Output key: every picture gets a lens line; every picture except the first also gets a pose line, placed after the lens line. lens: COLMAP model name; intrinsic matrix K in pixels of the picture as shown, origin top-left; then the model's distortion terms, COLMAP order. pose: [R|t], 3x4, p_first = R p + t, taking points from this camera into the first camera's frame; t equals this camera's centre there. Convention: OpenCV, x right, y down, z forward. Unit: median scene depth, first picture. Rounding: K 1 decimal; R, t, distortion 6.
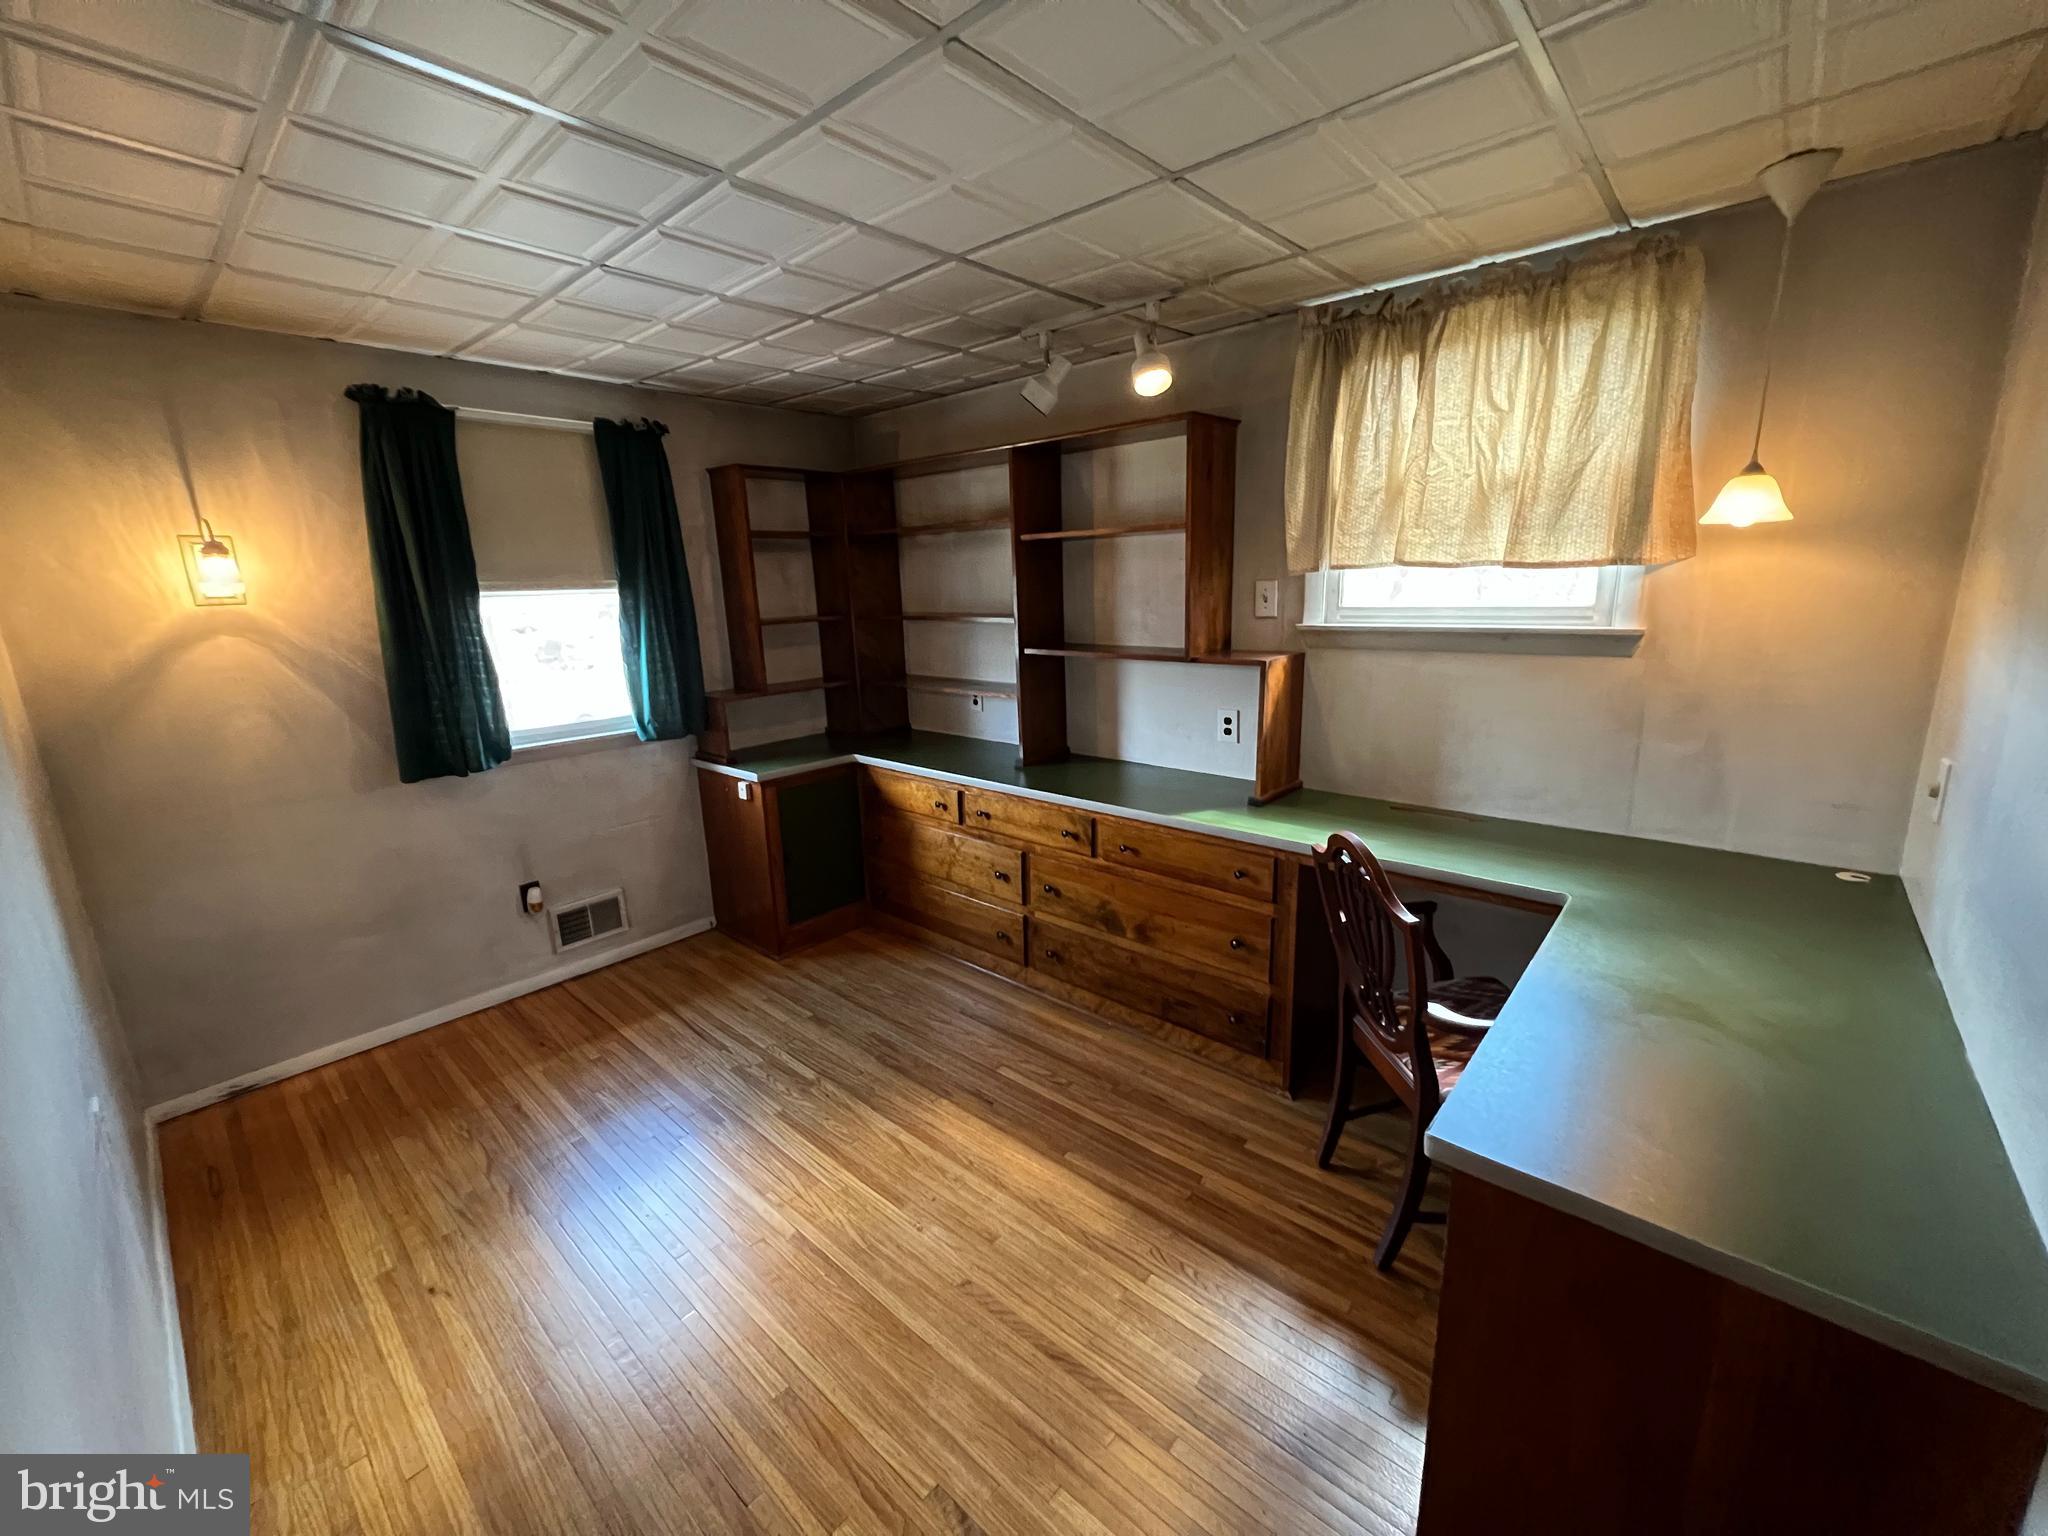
lens RADIAL K [[821.5, 0, 1021.1], [0, 821.5, 766.0], [0, 0, 1]] dist [0.000176, 0.000703]
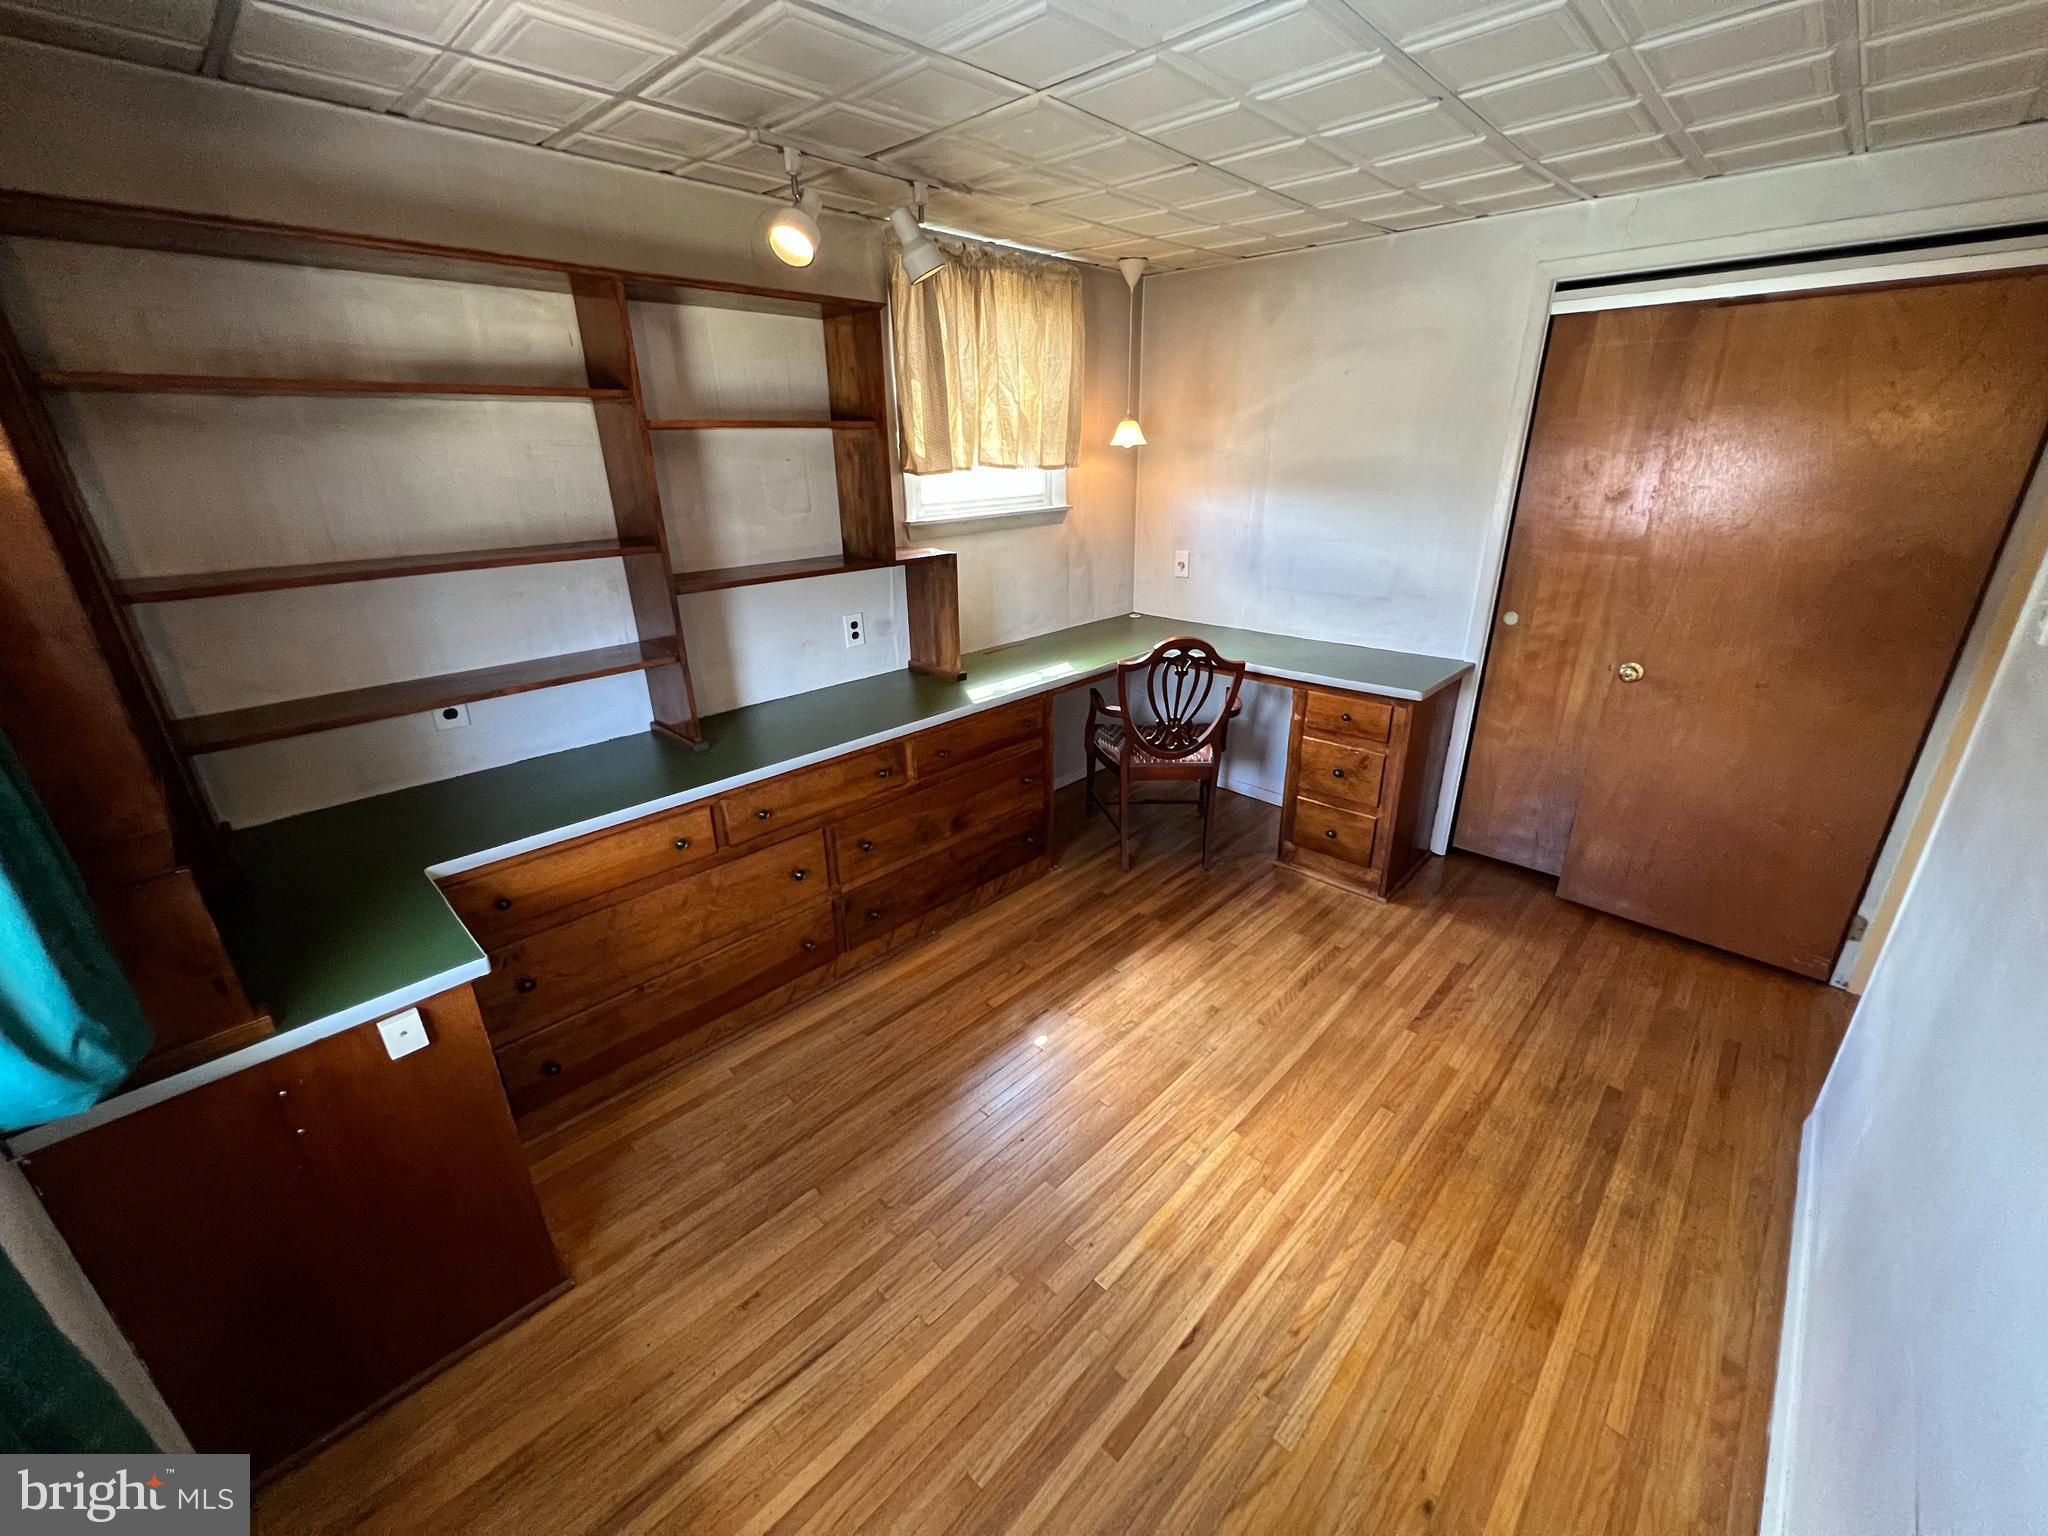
lens RADIAL K [[821.5, 0, 1021.1], [0, 821.5, 766.0], [0, 0, 1]] dist [0.000176, 0.000703]
pose [[0.040885, -0.337876, 0.940302, -0.787353], [0.237238, 0.917460, 0.319353, -0.177537], [-0.970591, 0.210018, 0.117667, 0.745372]]
